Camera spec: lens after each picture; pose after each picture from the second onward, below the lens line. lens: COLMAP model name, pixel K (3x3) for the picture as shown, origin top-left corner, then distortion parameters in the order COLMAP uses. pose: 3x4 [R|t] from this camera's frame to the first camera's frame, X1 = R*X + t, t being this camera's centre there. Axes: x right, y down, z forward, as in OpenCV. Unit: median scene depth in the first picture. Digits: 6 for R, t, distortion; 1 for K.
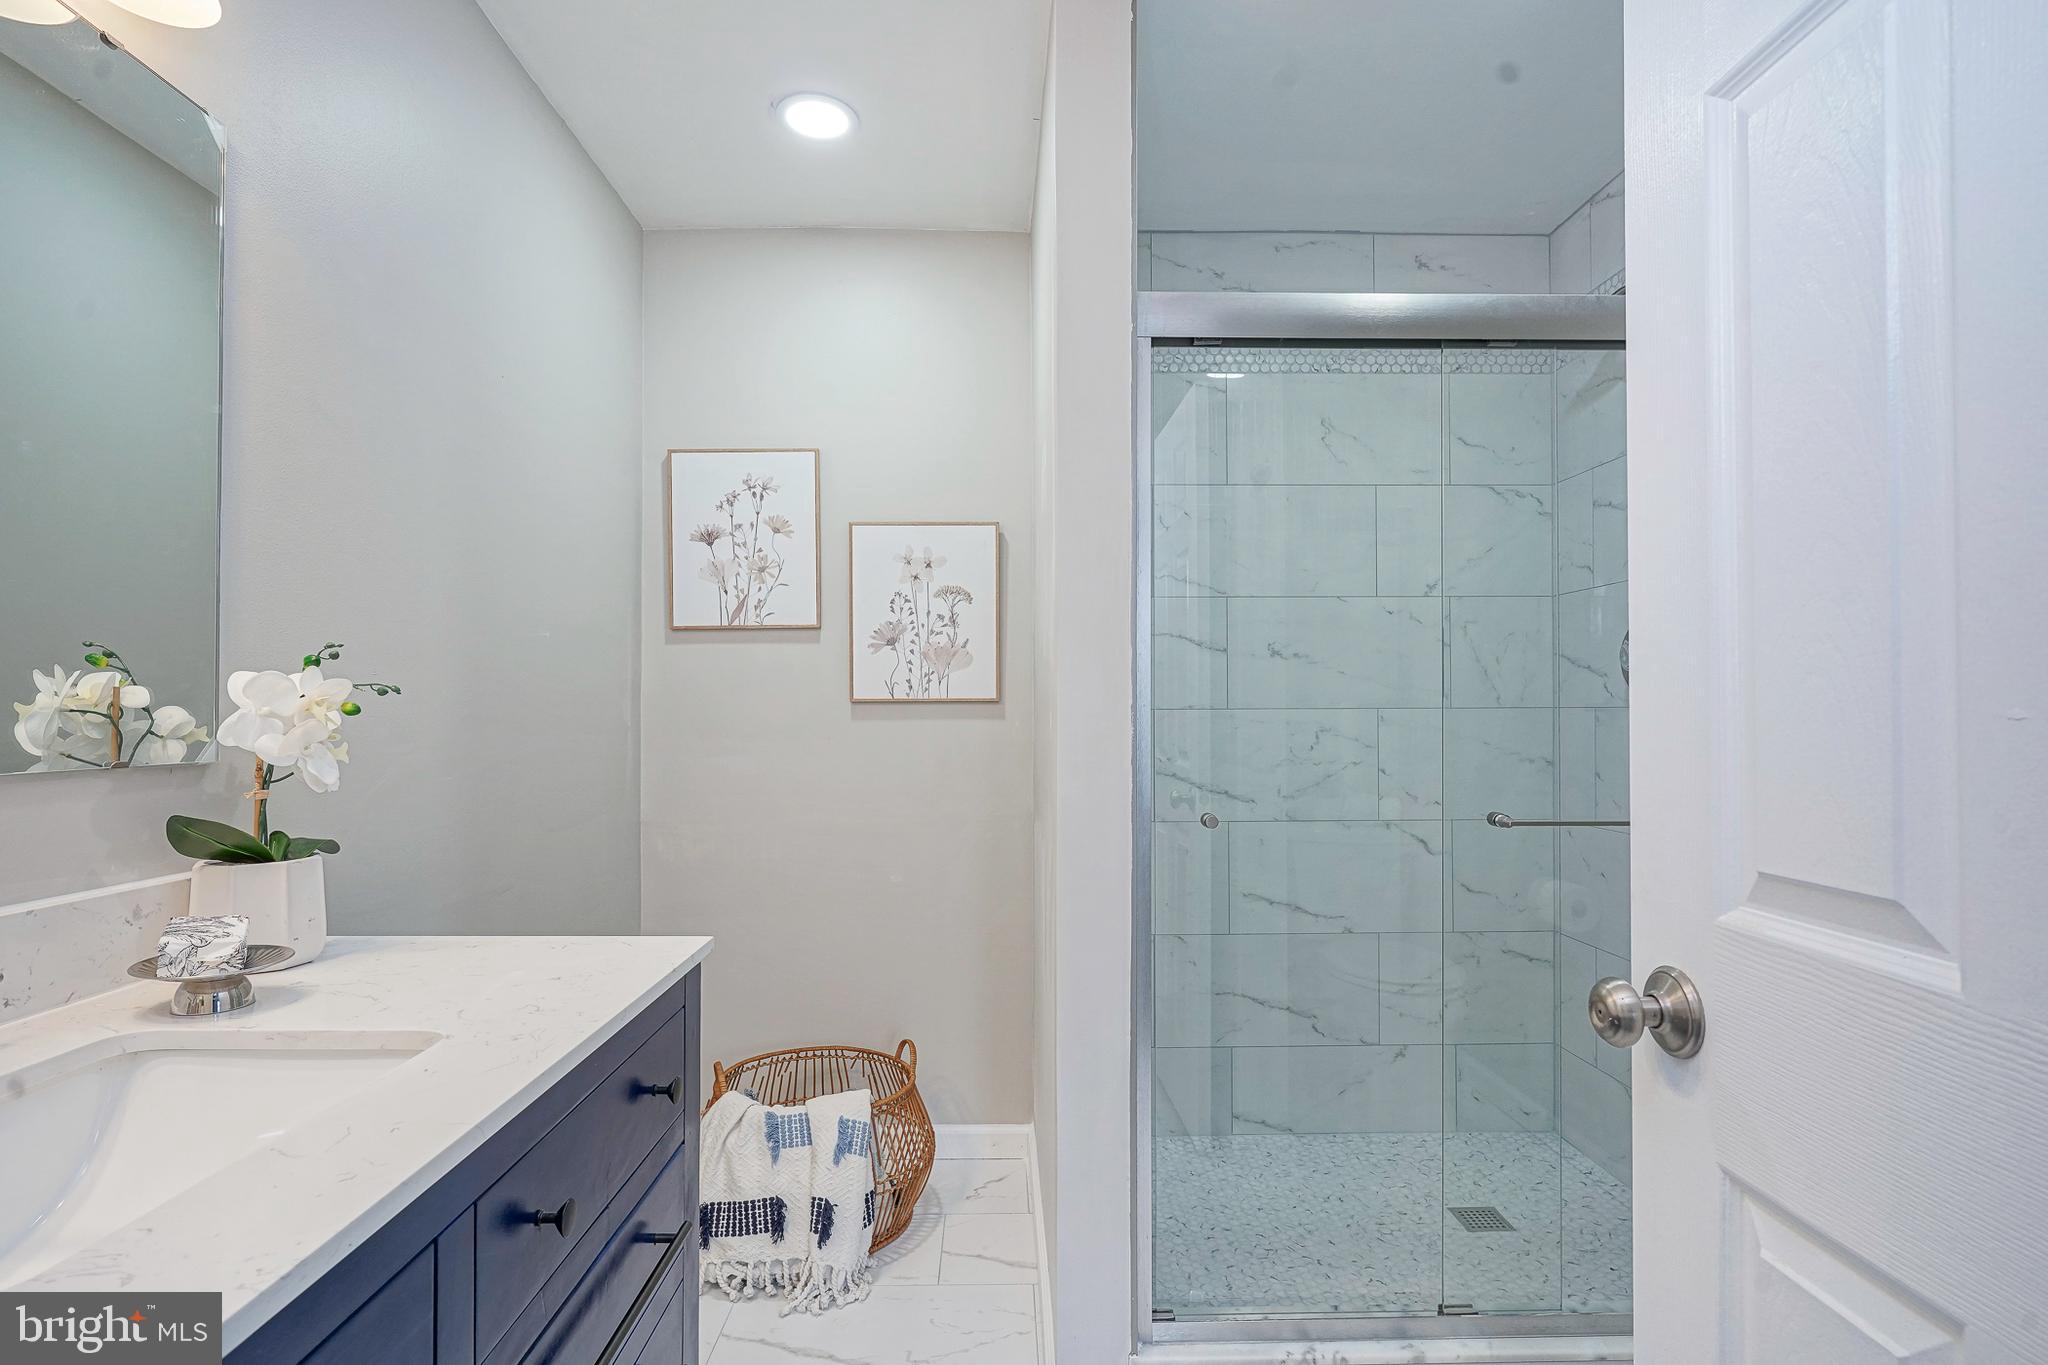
lens RADIAL K [[1022.4, 0, 1023.1], [0, 1022.4, 693.2], [0, 0, 1]] dist [-0.006518, 0.004764]
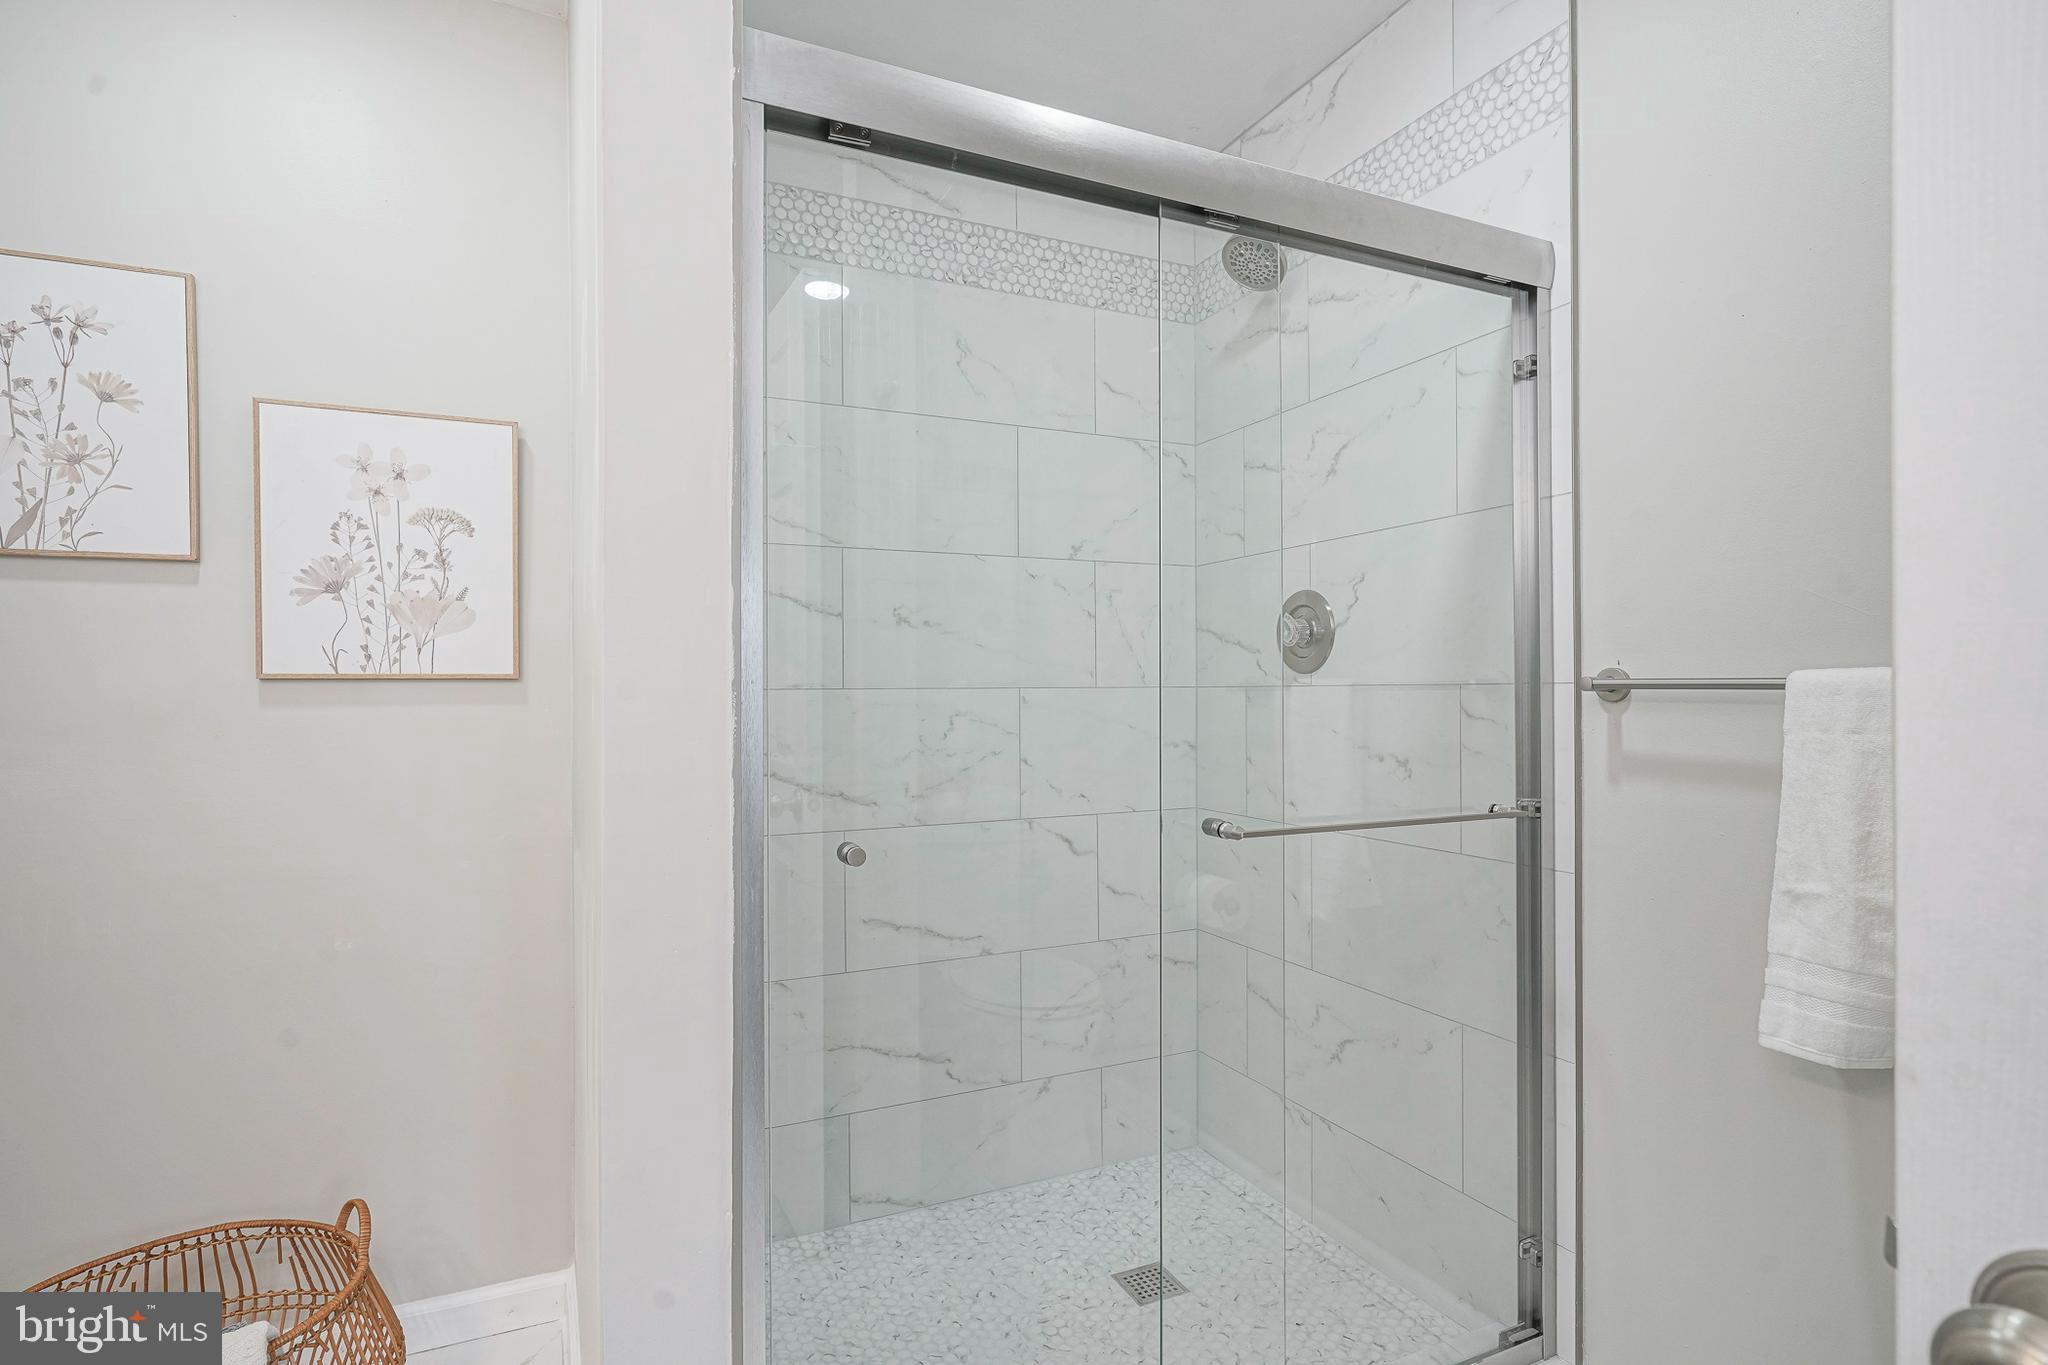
lens RADIAL K [[1022.4, 0, 1062.3], [0, 1022.4, 691.1], [0, 0, 1]] dist [-0.006518, 0.004764]
pose [[0.901798, -0.001906, 0.432153, 0.010526], [-0.004915, 0.999880, 0.014666, 0.004680], [-0.432129, -0.015350, 0.901681, 0.213786]]
